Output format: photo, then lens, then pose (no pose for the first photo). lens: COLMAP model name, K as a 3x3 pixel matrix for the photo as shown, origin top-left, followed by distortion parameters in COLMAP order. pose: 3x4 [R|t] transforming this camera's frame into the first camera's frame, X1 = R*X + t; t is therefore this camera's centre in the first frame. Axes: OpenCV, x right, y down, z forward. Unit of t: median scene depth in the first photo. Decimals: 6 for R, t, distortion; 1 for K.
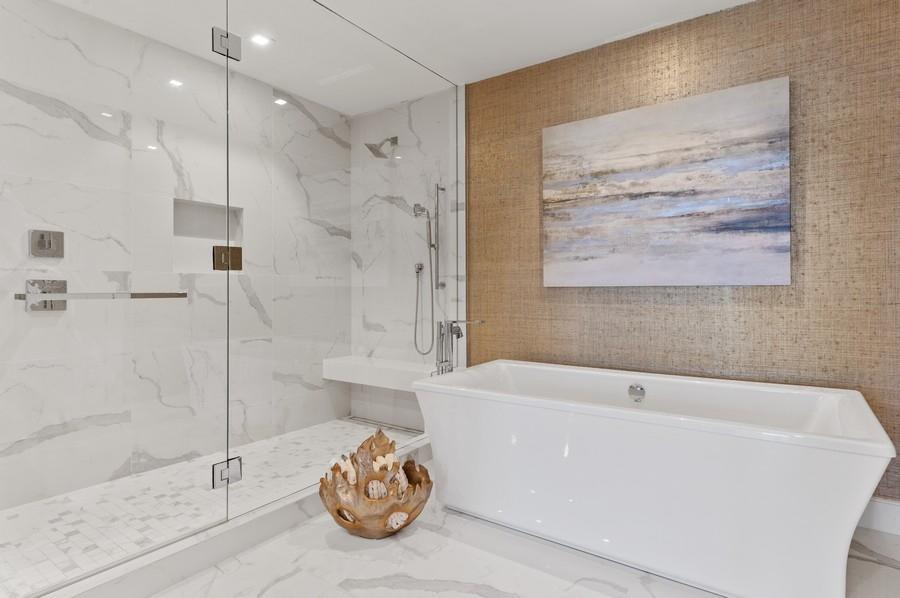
lens RADIAL K [[494.9, 0, 451.6], [0, 494.9, 291.8], [0, 0, 1]] dist [0.004156, -0.001535]
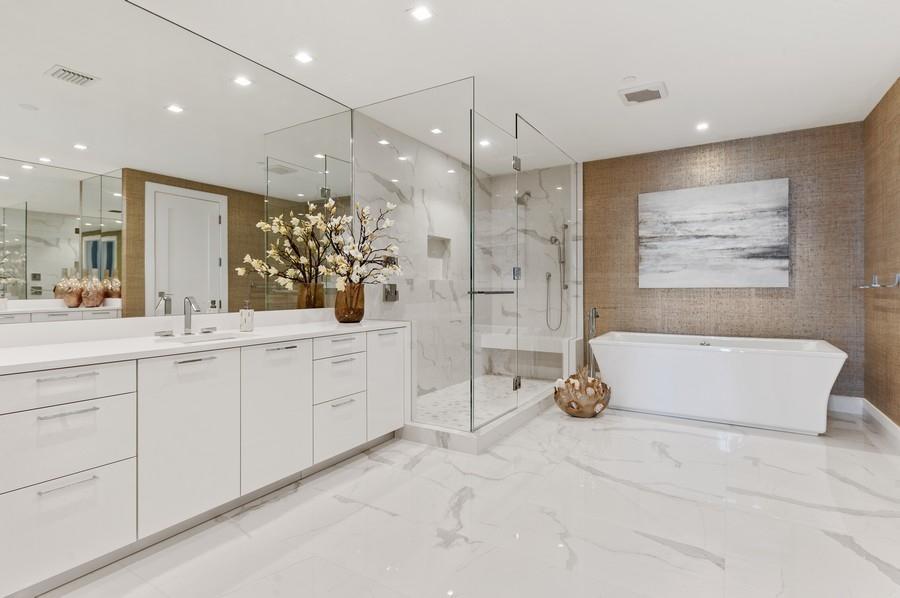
lens RADIAL K [[461.9, 0, 447.4], [0, 461.9, 295.4], [0, 0, 1]] dist [-0.001553, -0.000322]
pose [[0.998435, -0.000334, 0.055920, -0.632313], [-0.000085, 0.999972, 0.007485, 0.003870], [-0.055921, -0.007478, 0.998407, -0.609700]]
